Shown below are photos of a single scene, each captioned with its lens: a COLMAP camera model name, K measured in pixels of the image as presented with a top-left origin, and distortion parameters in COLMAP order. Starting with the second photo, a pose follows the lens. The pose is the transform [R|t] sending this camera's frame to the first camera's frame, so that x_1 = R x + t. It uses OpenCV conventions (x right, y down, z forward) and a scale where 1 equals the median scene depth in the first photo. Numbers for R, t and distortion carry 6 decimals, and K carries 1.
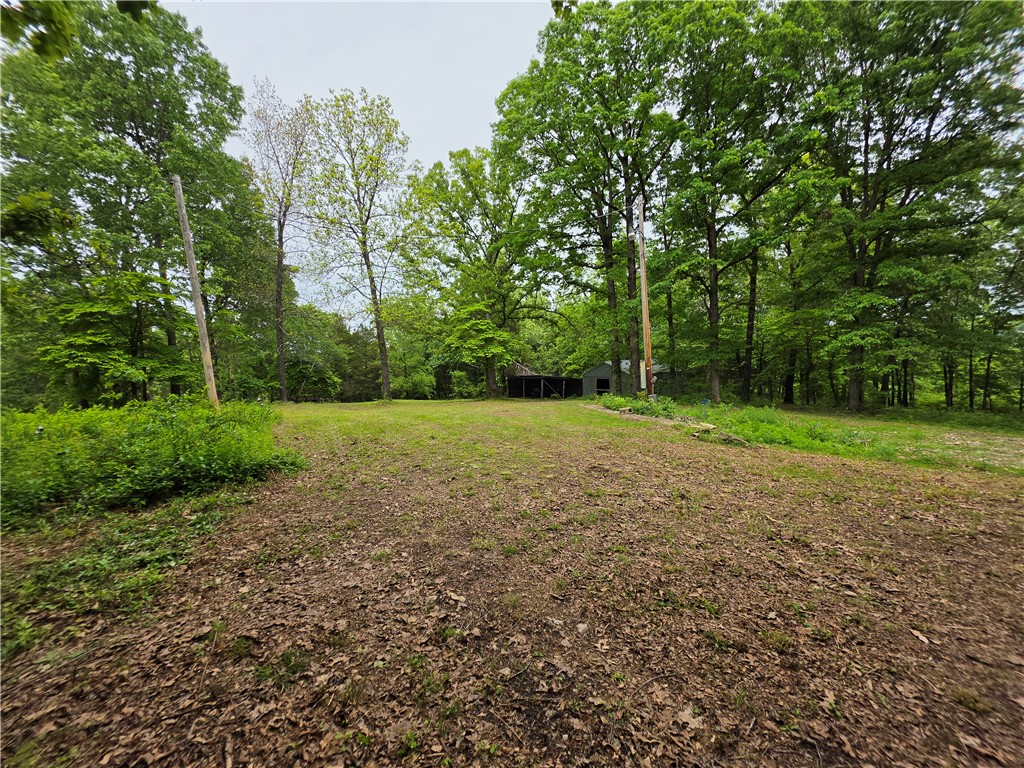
lens RADIAL K [[410.4, 0, 510.9], [0, 410.4, 384.7], [0, 0, 1]] dist [0.000219, -0.000002]
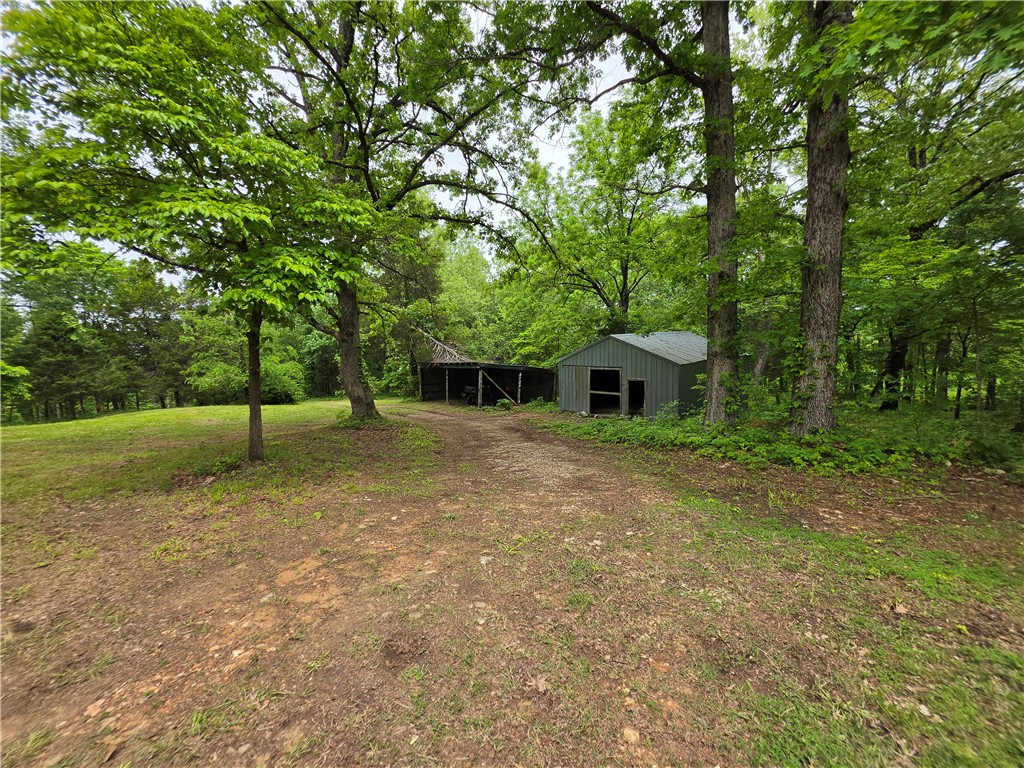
lens RADIAL K [[410.4, 0, 508.7], [0, 410.4, 380.7], [0, 0, 1]] dist [0.000219, -0.000002]
pose [[0.988719, -0.003040, 0.149749, 0.026225], [-0.000040, 0.999789, 0.020554, -0.007863], [-0.149780, -0.020328, 0.988510, 0.371033]]
